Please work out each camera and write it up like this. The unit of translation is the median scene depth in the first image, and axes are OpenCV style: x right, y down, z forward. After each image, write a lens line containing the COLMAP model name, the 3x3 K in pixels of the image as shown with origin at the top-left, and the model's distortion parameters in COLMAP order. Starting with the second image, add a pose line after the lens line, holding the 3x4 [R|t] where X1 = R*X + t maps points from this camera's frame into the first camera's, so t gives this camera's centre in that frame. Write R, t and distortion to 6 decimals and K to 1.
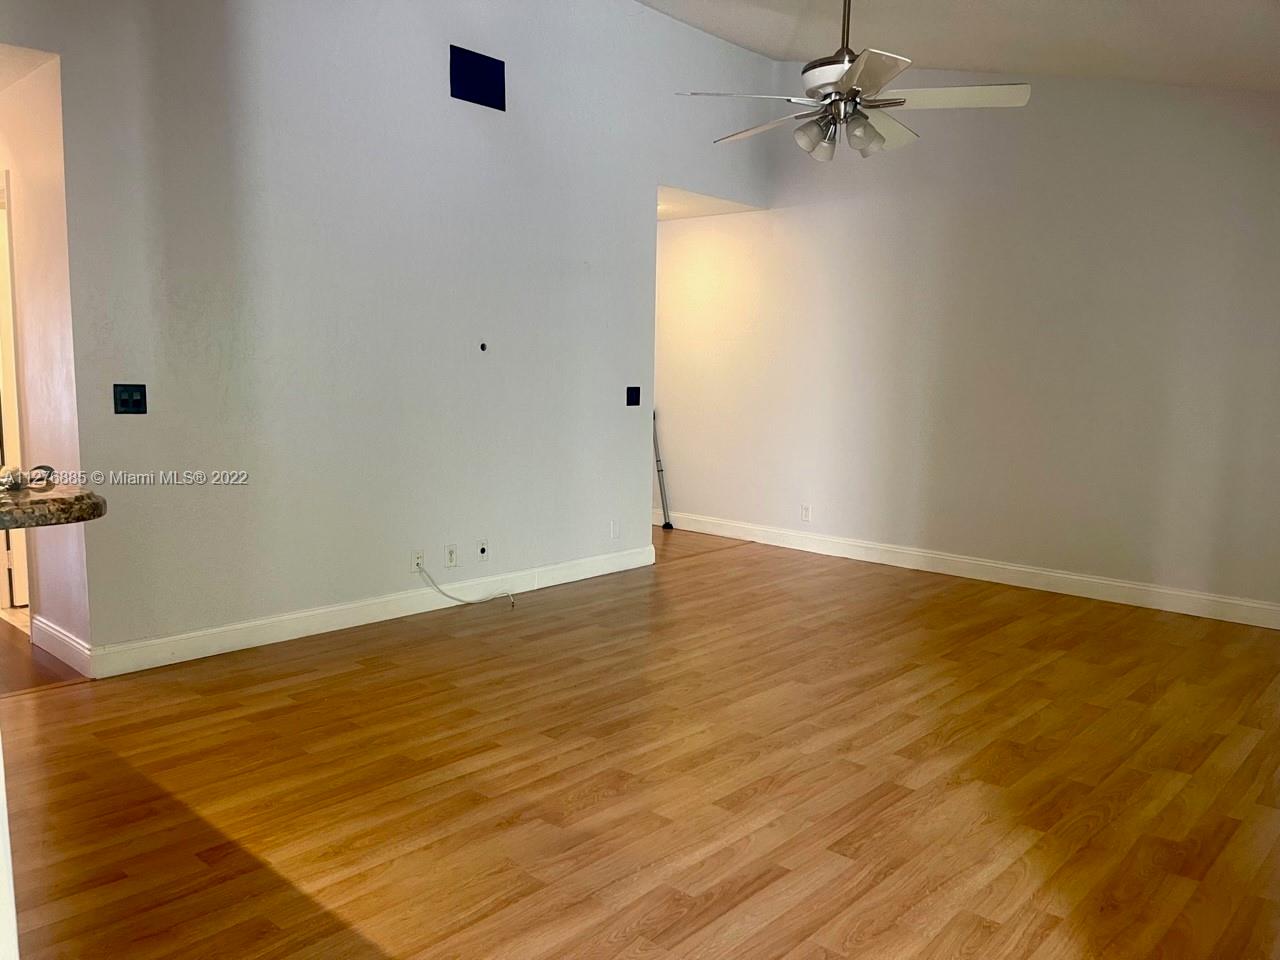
lens RADIAL K [[976.6, 0, 643.3], [0, 976.6, 484.3], [0, 0, 1]] dist [0.062072, -0.072402]
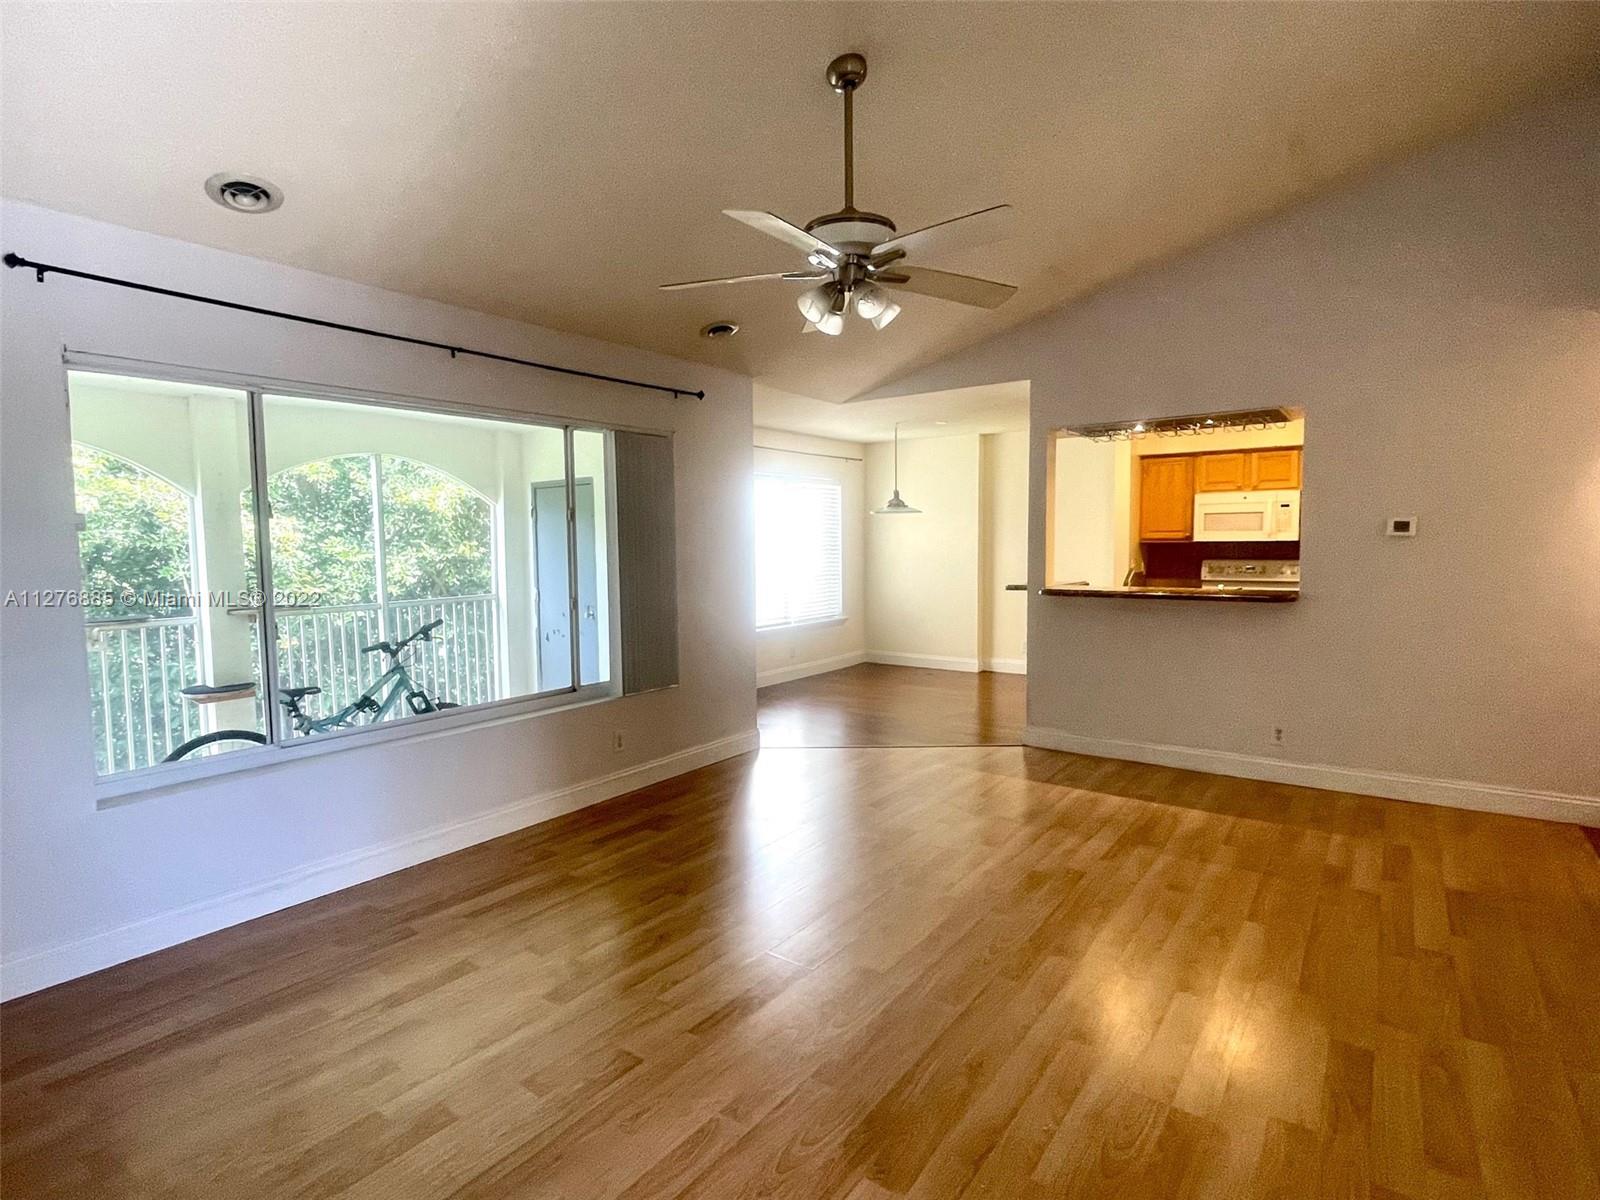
lens RADIAL K [[811.3, 0, 785.1], [0, 811.3, 594.2], [0, 0, 1]] dist [0.006412, -0.006234]
pose [[-0.996621, 0.000277, -0.082141, 0.349142], [-0.014497, 0.983704, 0.179212, -0.254929], [0.080852, 0.179797, -0.980375, 1.944560]]
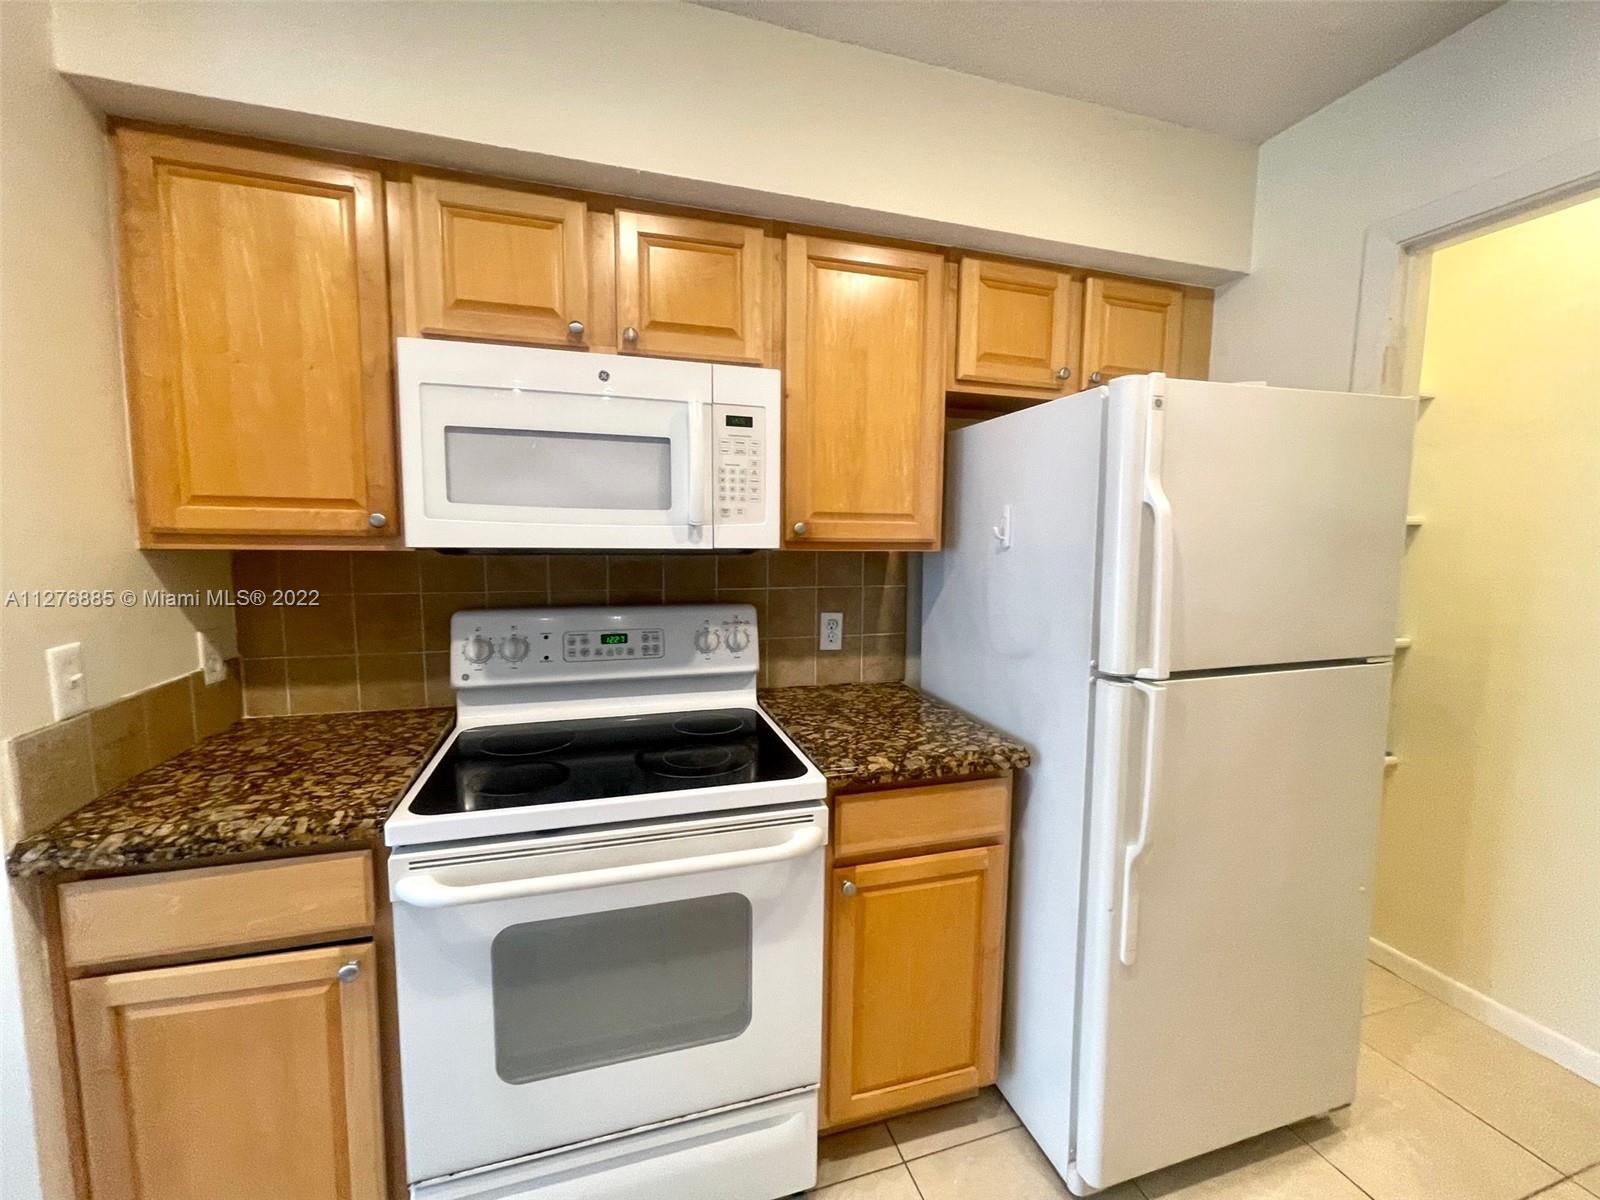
lens RADIAL K [[645.1, 0, 790.4], [0, 645.1, 597.6], [0, 0, 1]] dist [-0.002057, 0.000590]
pose [[-0.520767, 0.056974, -0.851796, -0.639643], [-0.113580, 0.984277, 0.135275, -0.081254], [0.846110, 0.167193, -0.506108, 0.380455]]
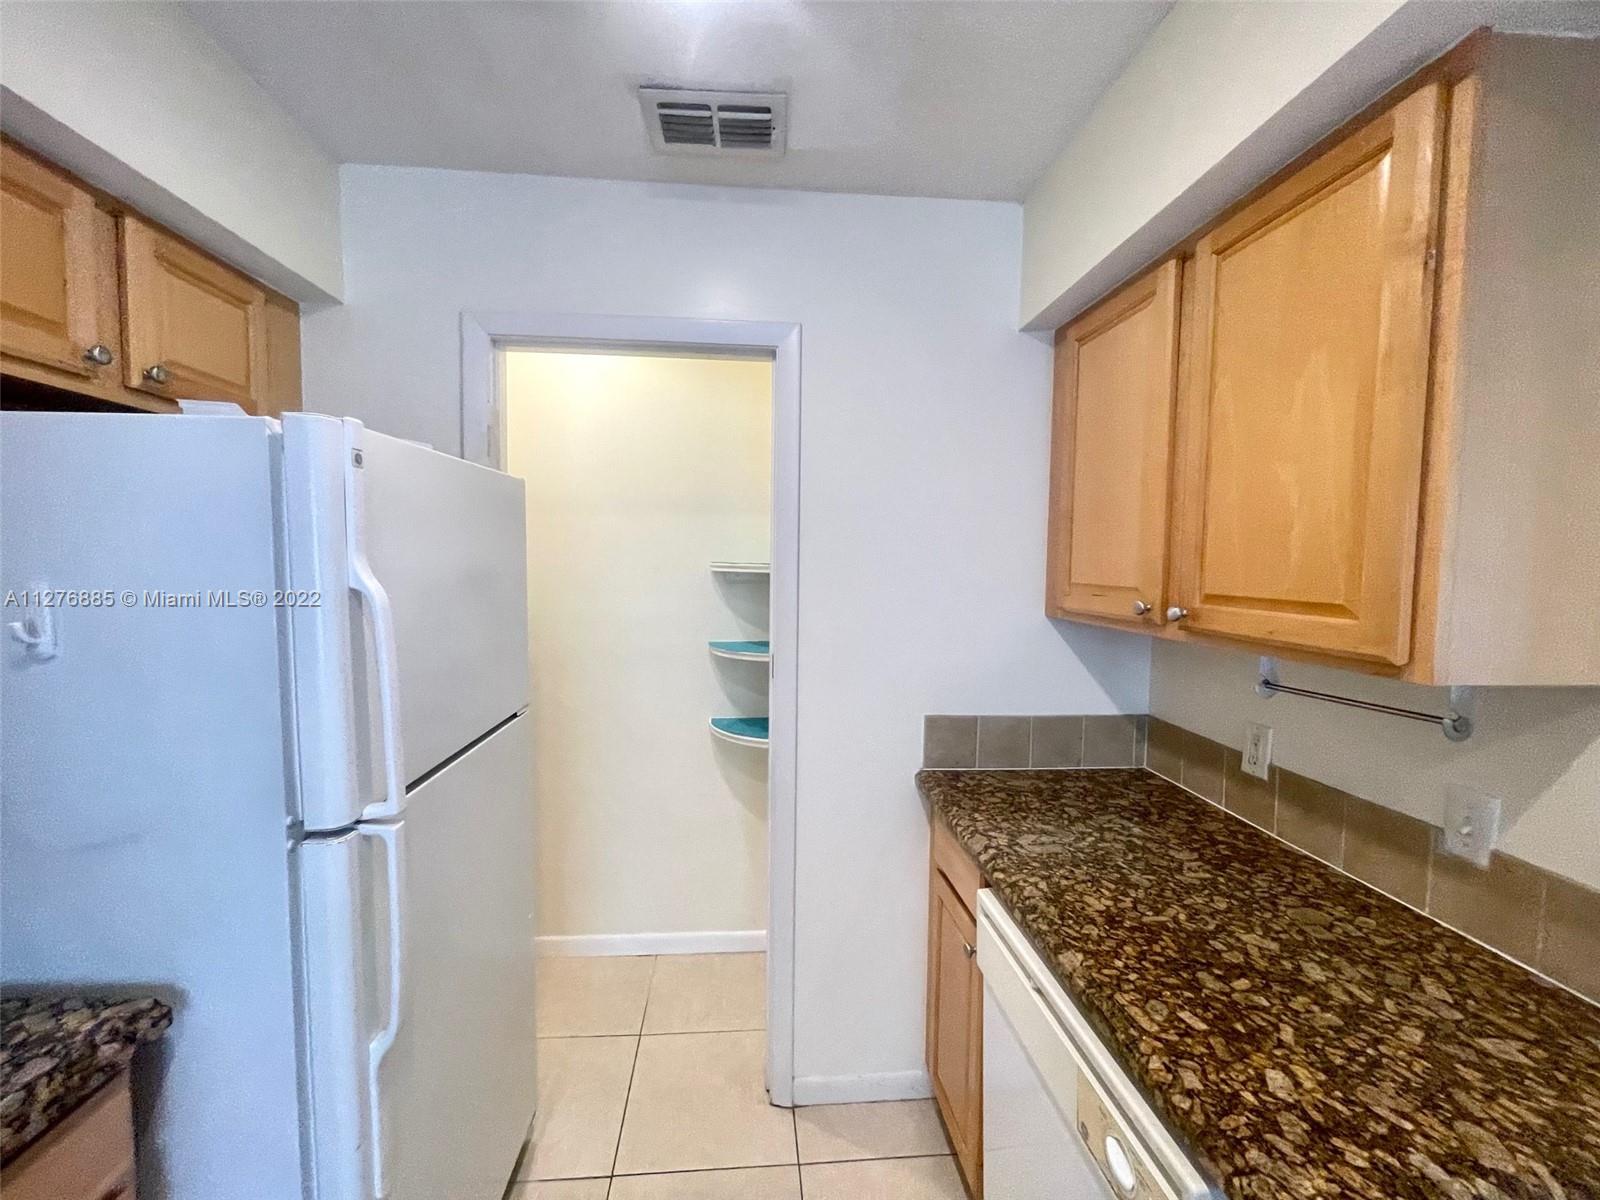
lens RADIAL K [[645.1, 0, 790.5], [0, 645.1, 598.5], [0, 0, 1]] dist [-0.002057, 0.000590]
pose [[0.717829, 0.030216, -0.695563, -0.731387], [-0.075885, 0.996501, -0.035025, -0.106943], [0.692071, 0.077925, 0.717611, 0.293094]]
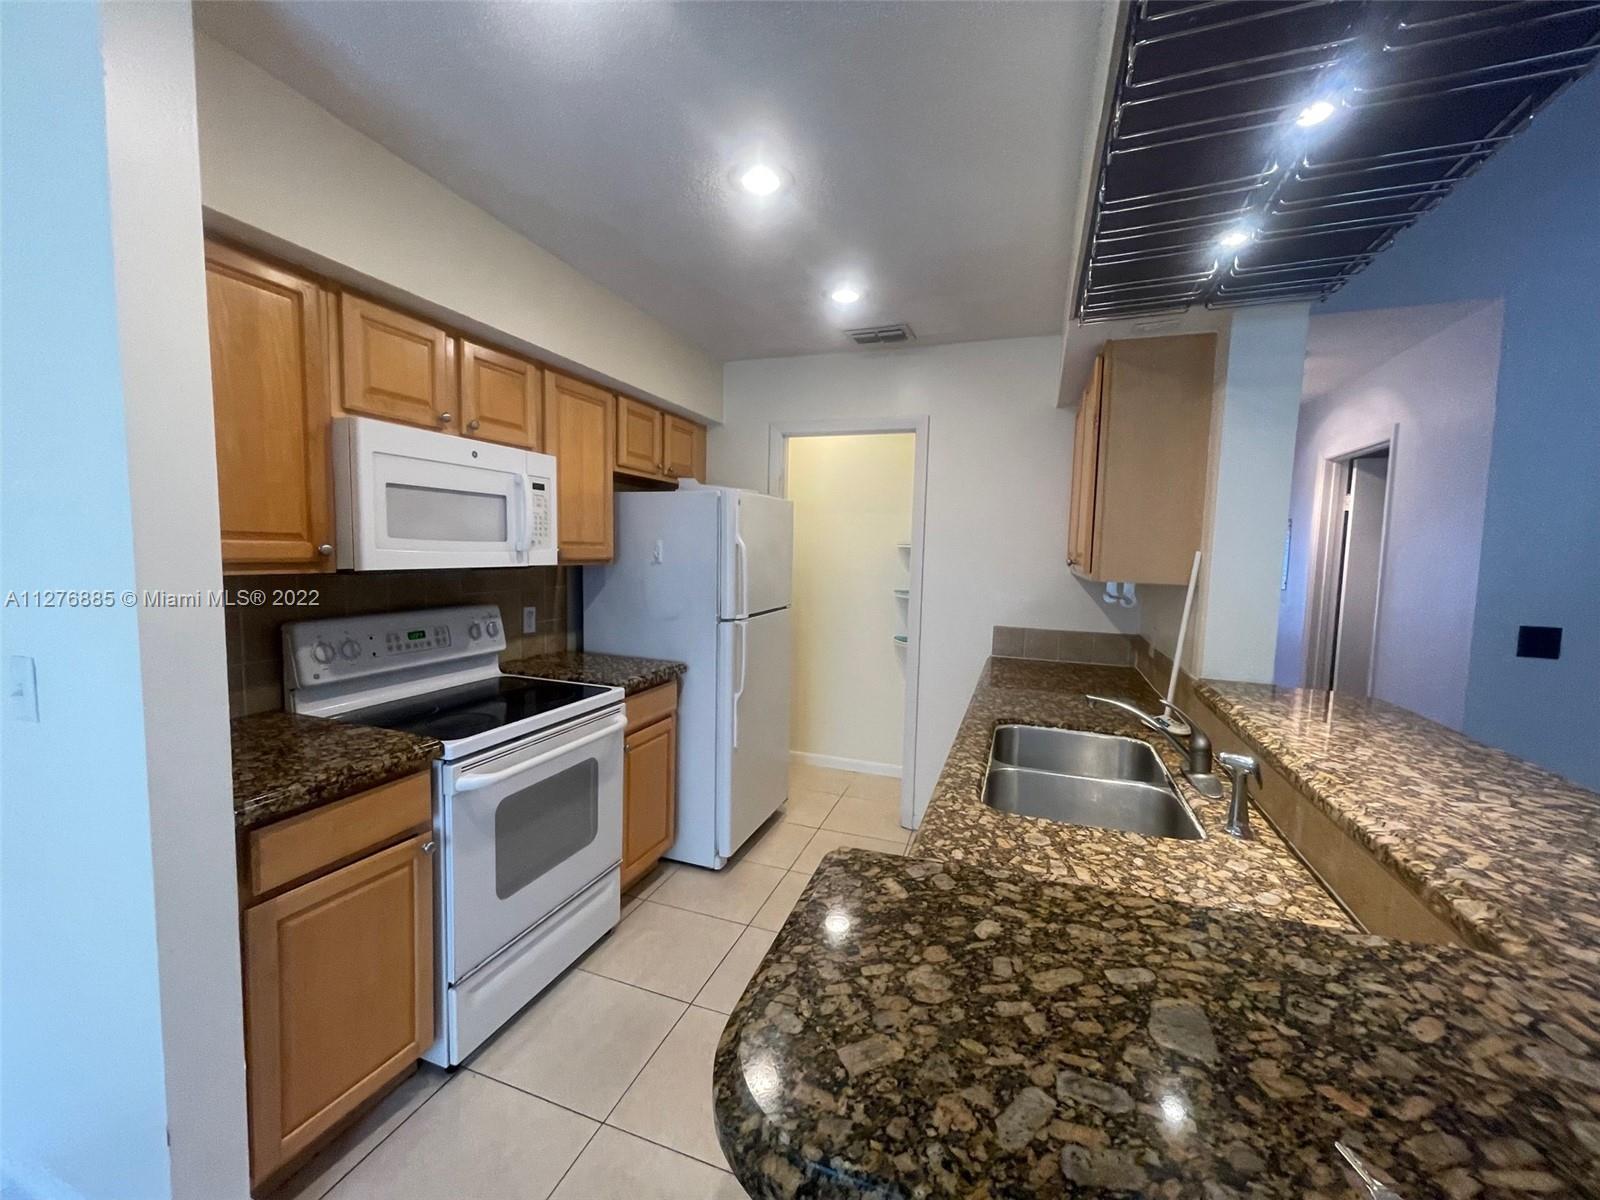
lens RADIAL K [[645.1, 0, 797.9], [0, 645.1, 592.0], [0, 0, 1]] dist [-0.002057, 0.000590]
pose [[0.377855, 0.054140, -0.924281, -0.251704], [-0.119373, 0.992805, 0.009353, -0.062841], [0.918137, 0.106800, 0.381599, 0.123256]]
